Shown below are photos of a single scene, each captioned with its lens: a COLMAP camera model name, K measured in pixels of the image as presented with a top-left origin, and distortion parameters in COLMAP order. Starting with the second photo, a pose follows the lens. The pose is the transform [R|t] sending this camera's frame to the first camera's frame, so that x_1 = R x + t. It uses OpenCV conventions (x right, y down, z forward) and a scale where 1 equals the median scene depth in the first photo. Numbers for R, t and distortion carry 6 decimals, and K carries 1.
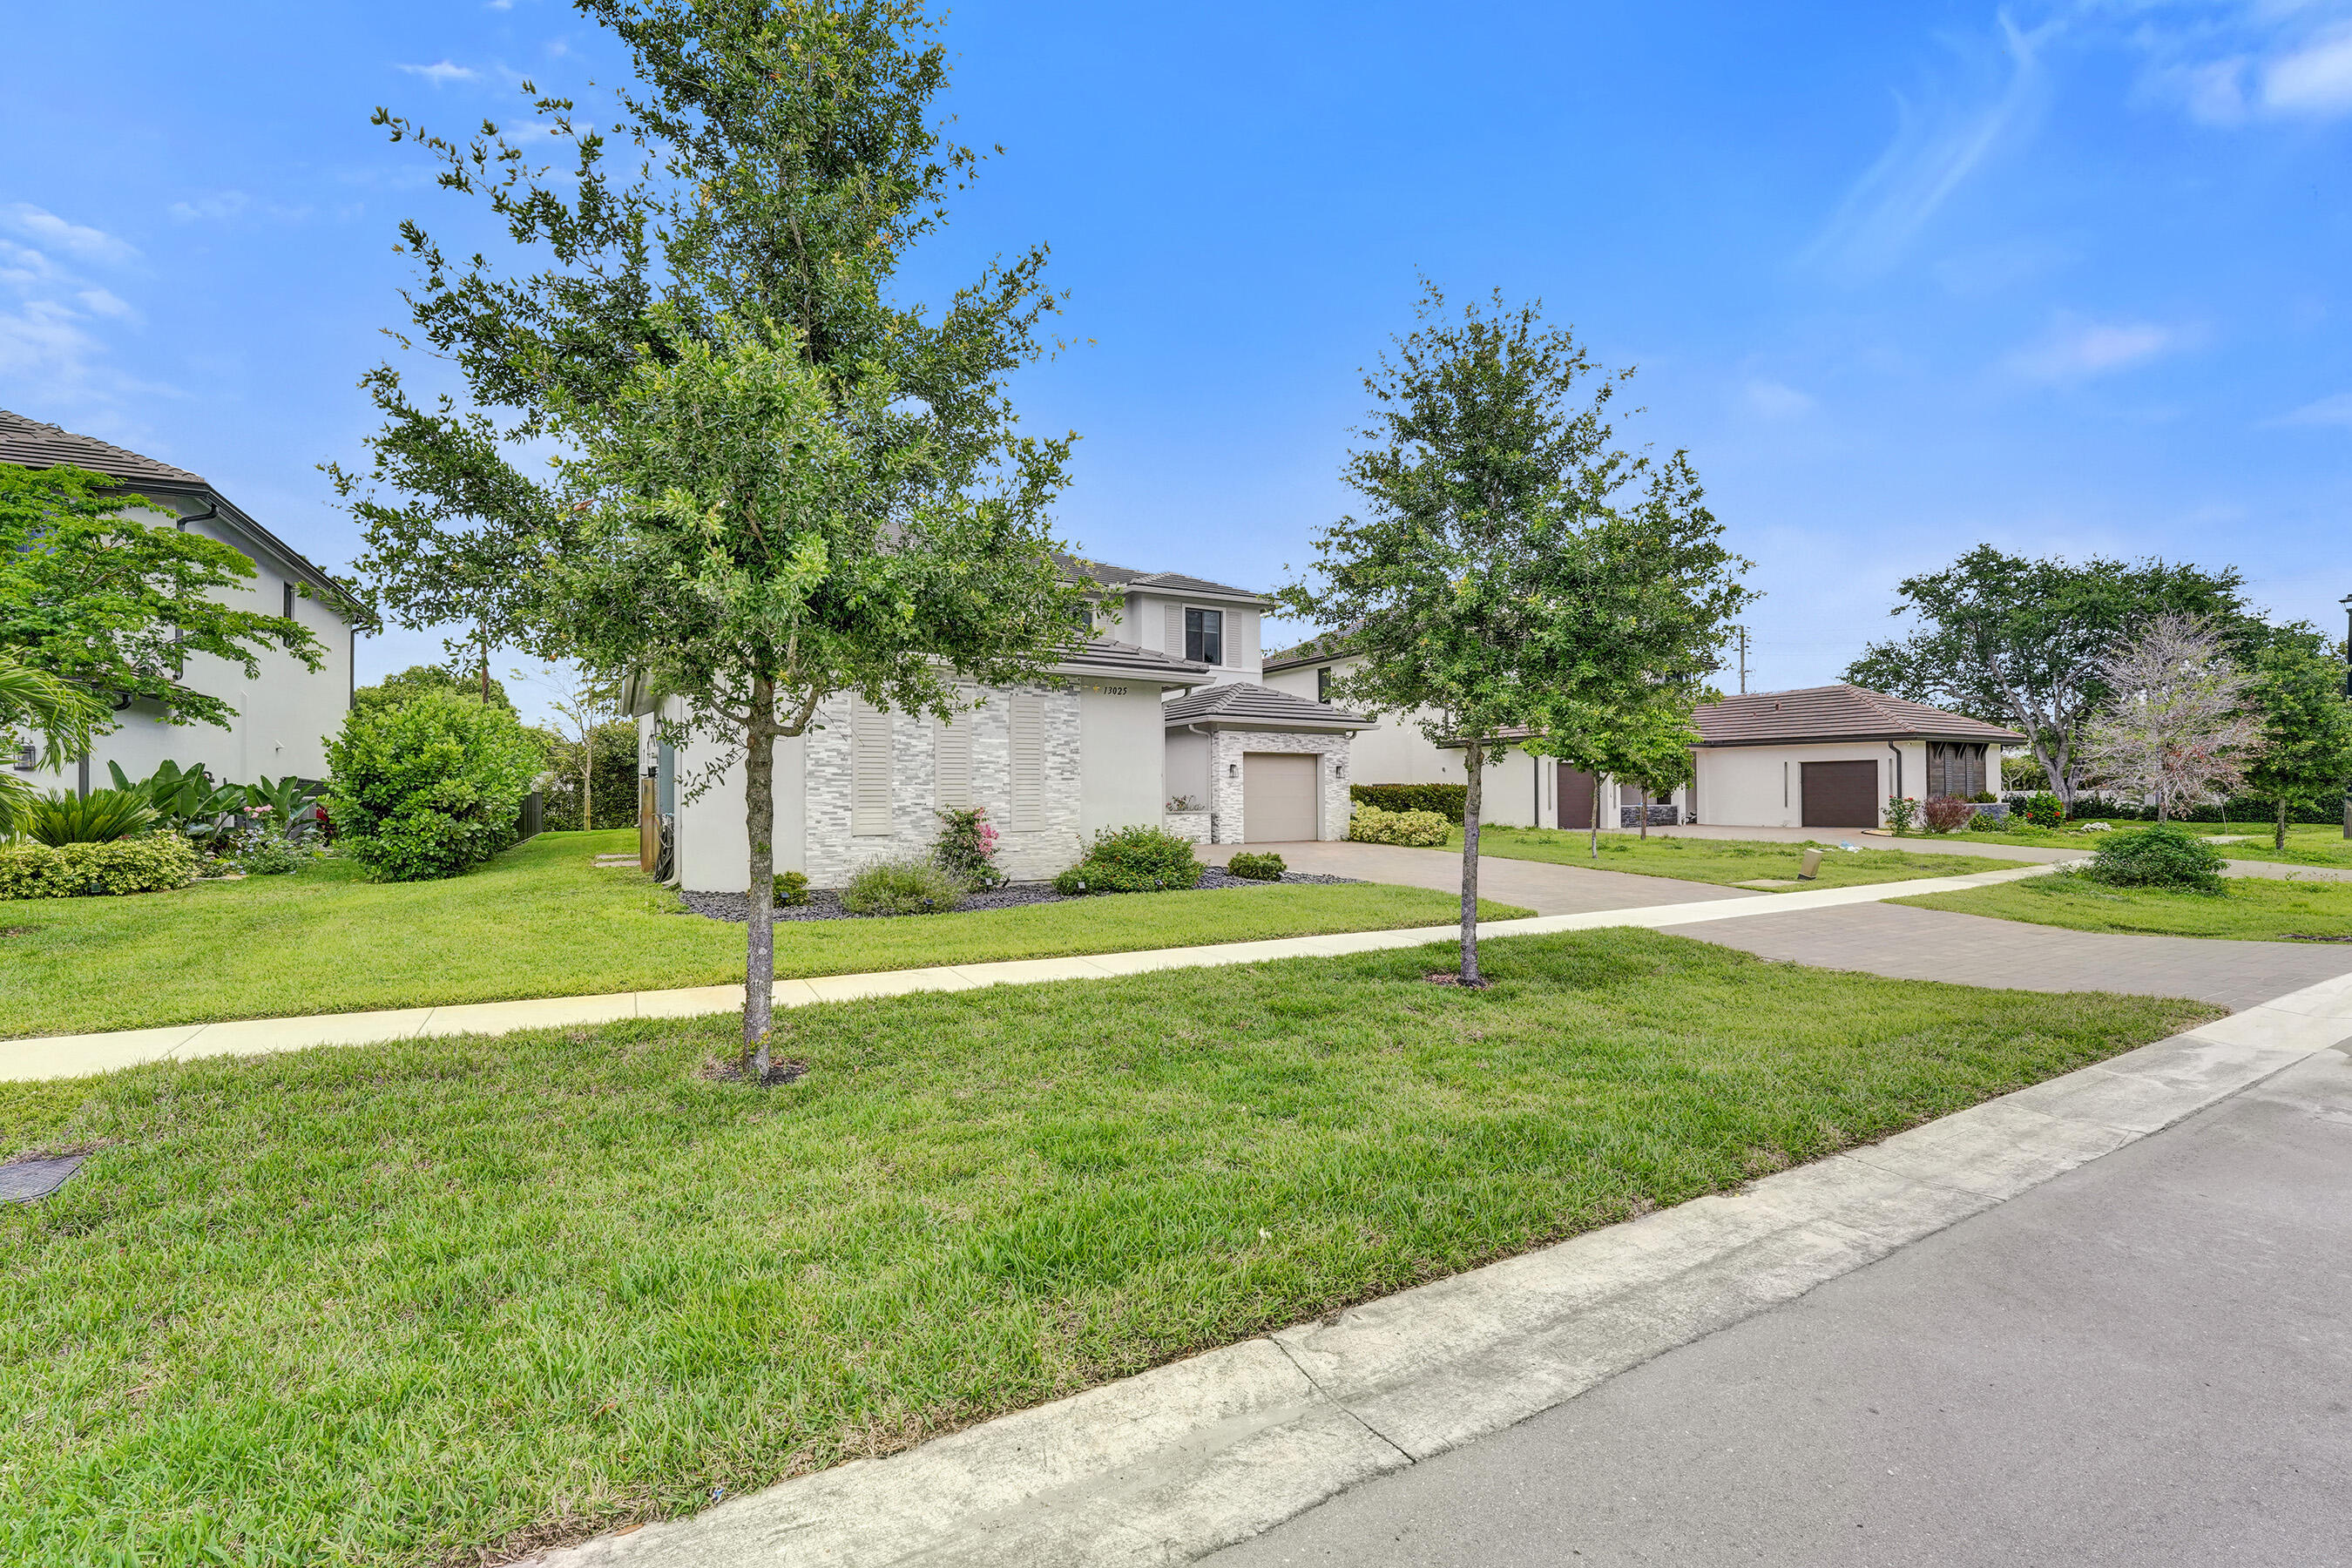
lens RADIAL K [[999.3, 0, 1163.9], [0, 999.3, 801.8], [0, 0, 1]] dist [-0.021485, 0.000207]
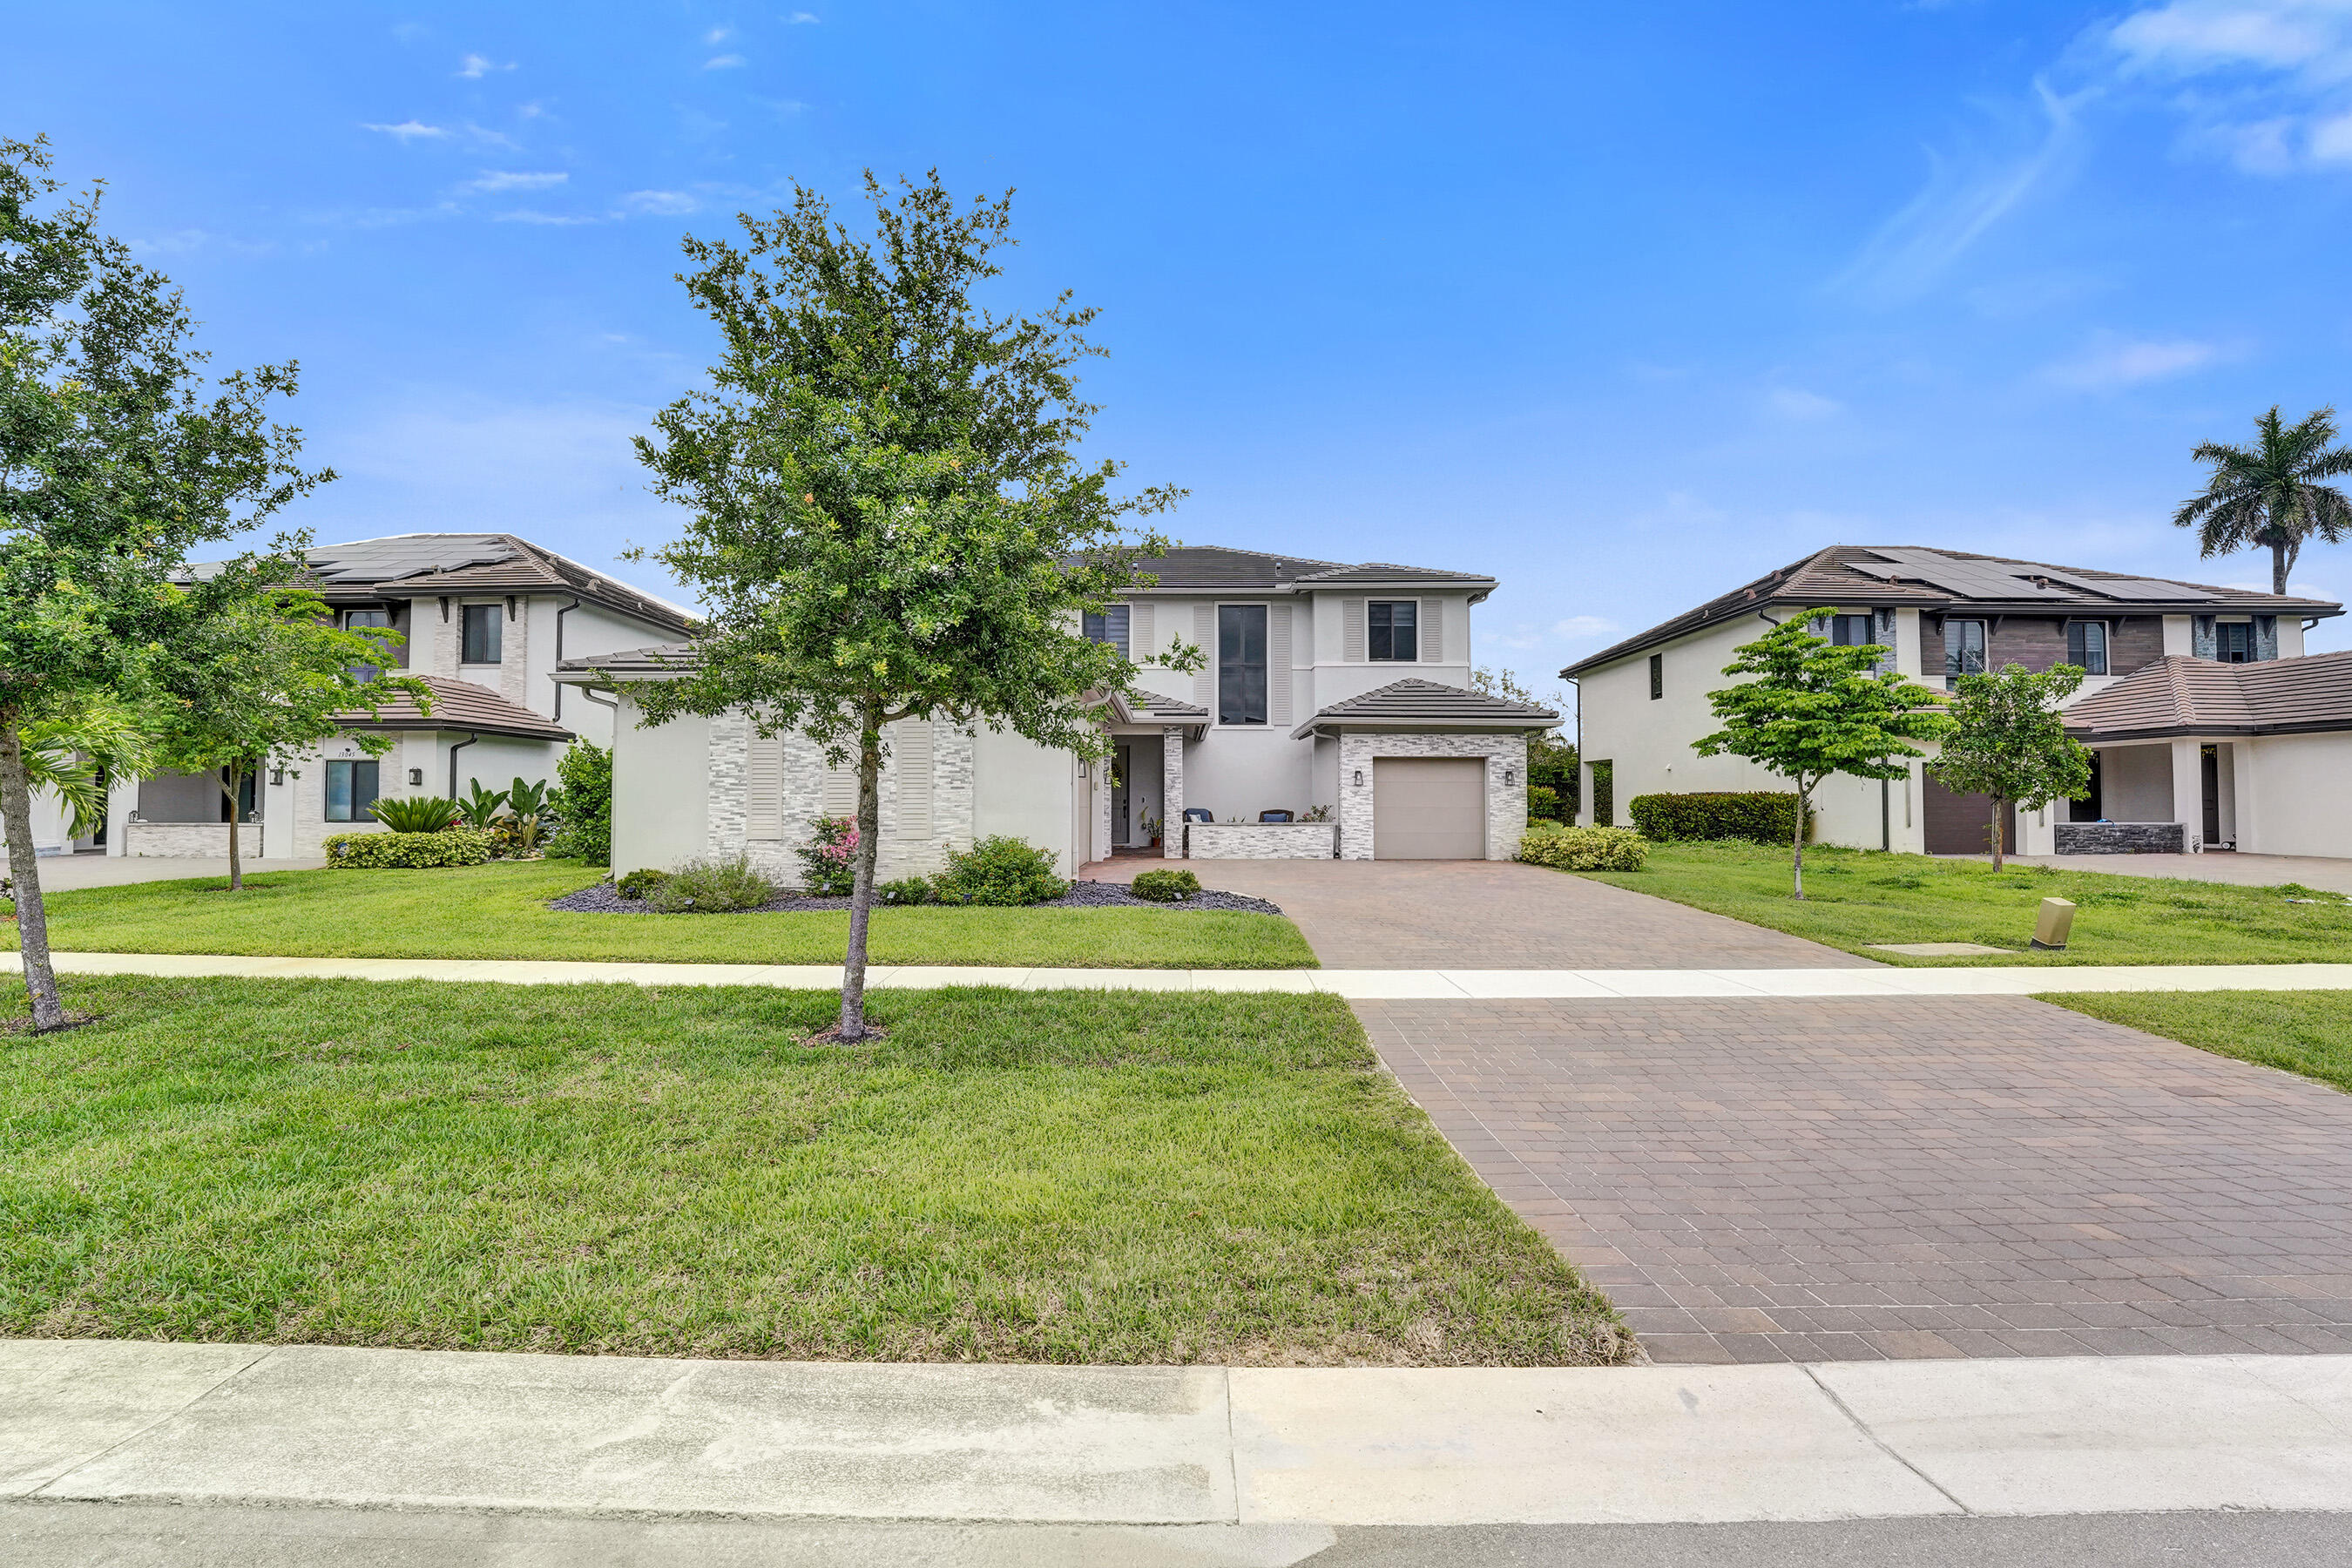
lens RADIAL K [[964.4, 0, 1168.3], [0, 964.4, 781.8], [0, 0, 1]] dist [-0.025676, 0.000330]
pose [[0.871628, -0.006998, -0.490117, 0.508313], [-0.007795, 0.999574, -0.028135, -0.003158], [0.490105, 0.028343, 0.871202, 0.246658]]
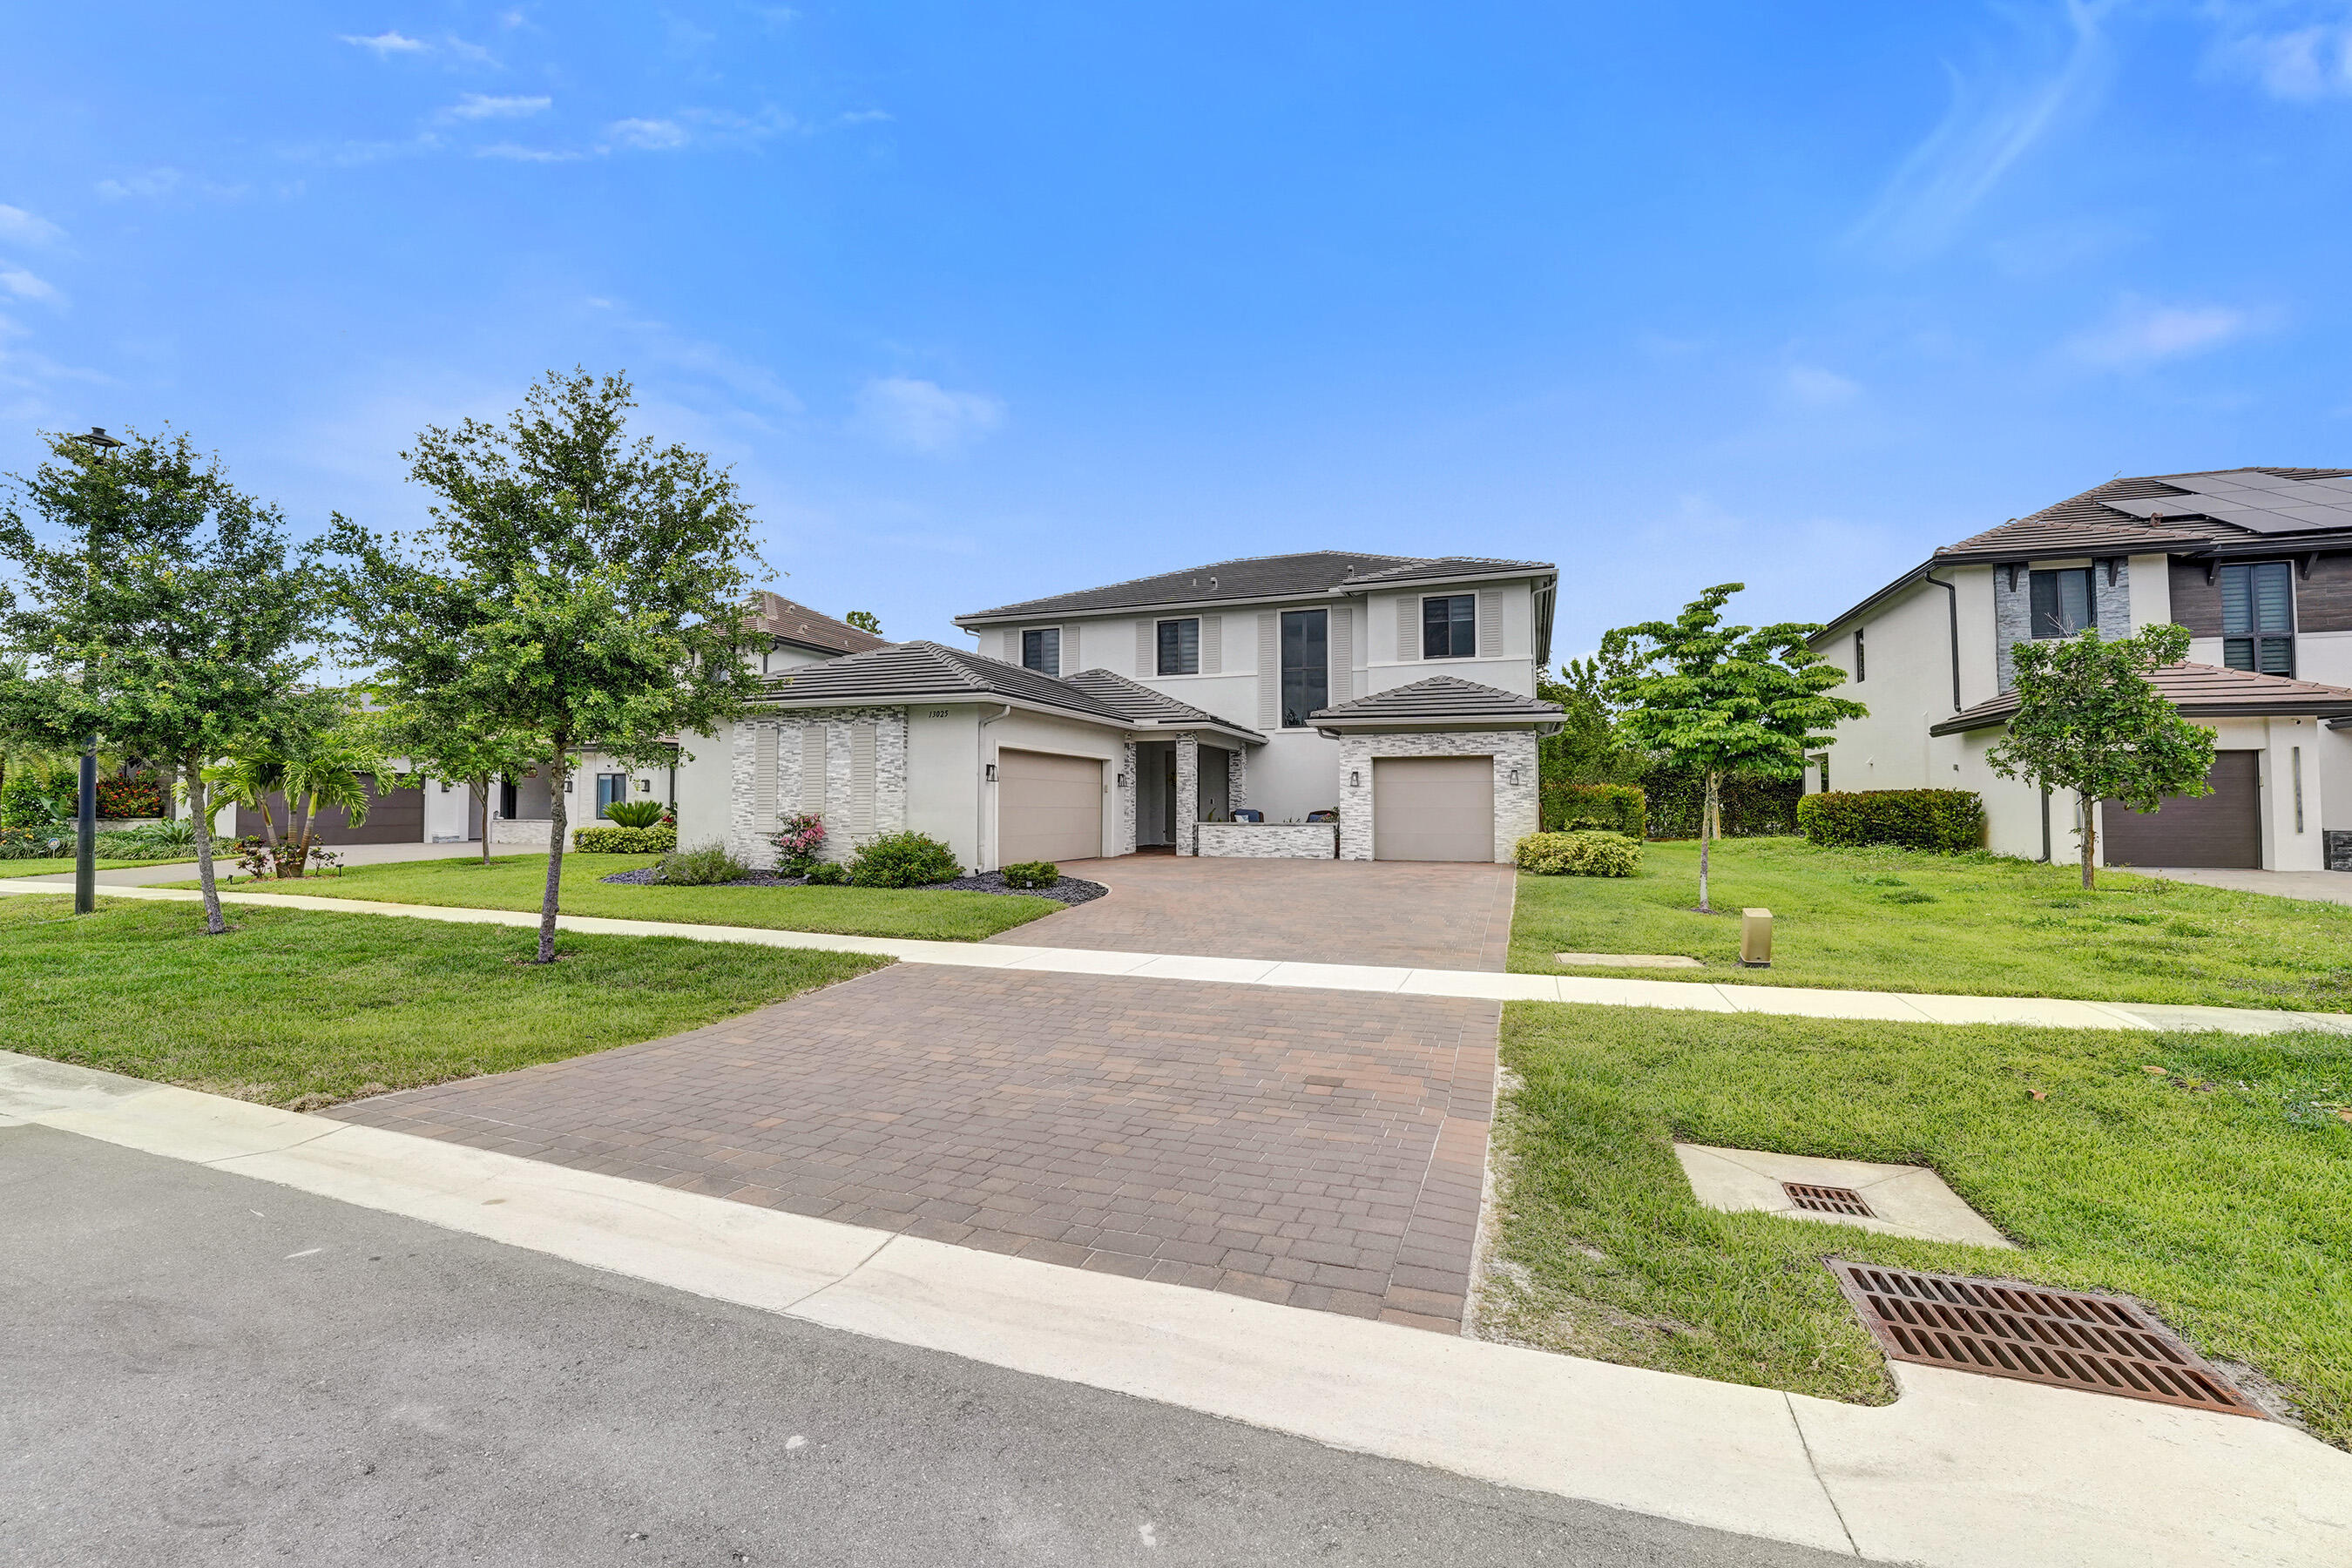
lens RADIAL K [[965.3, 0, 1164.3], [0, 965.3, 783.4], [0, 0, 1]] dist [-0.021907, -0.000343]
pose [[0.649075, -0.015142, -0.760573, 0.914138], [-0.008210, 0.999604, -0.026908, -0.003255], [0.760680, 0.023710, 0.648694, 0.455057]]
